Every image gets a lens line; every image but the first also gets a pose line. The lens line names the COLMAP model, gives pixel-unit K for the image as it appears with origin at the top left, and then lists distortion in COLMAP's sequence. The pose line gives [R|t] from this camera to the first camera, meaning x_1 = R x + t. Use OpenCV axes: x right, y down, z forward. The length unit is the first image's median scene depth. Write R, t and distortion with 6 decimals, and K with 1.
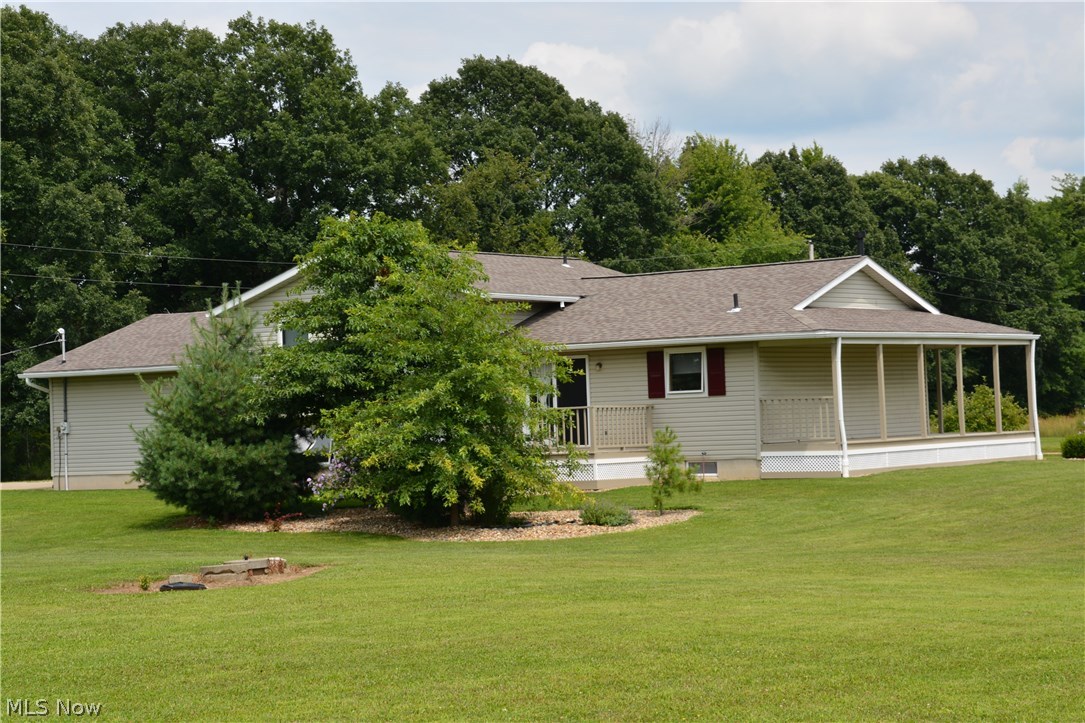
lens RADIAL K [[2245.7, 0, 542.5], [0, 2245.7, 361.5], [0, 0, 1]] dist [0.492825, 0.269871]
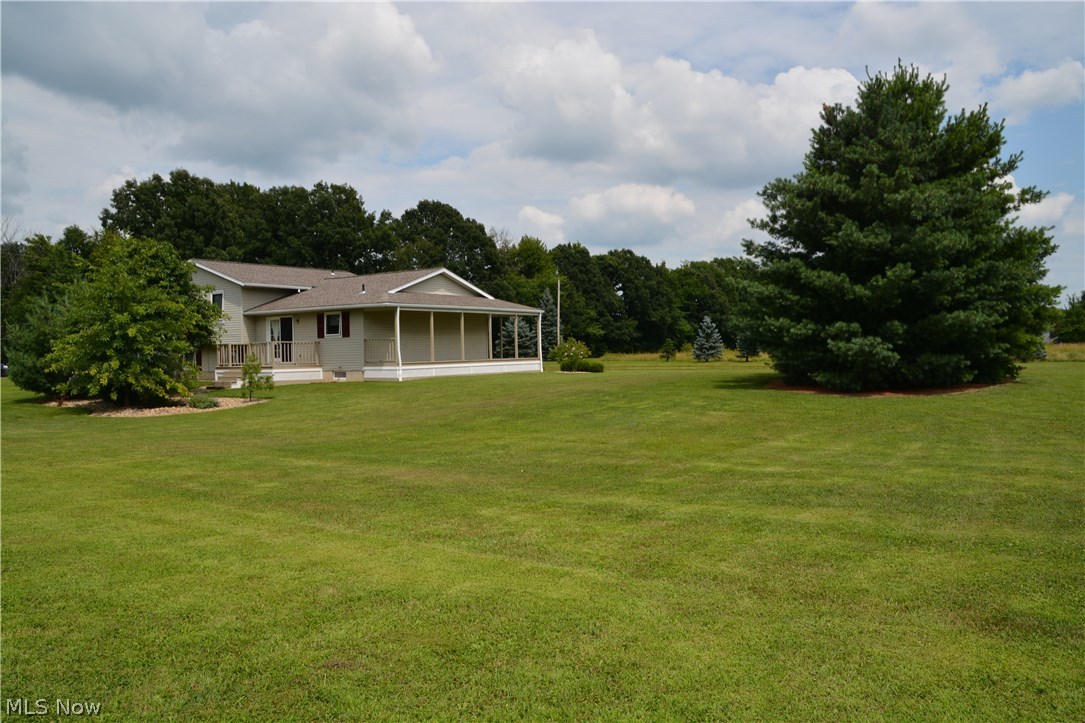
lens RADIAL K [[853.2, 0, 542.5], [0, 853.2, 361.5], [0, 0, 1]] dist [-0.178702, 0.000332]
pose [[0.999475, 0.017313, 0.027380, 0.084554], [-0.018295, 0.999184, 0.036013, 0.002677], [-0.026735, -0.036495, 0.998976, 0.107578]]
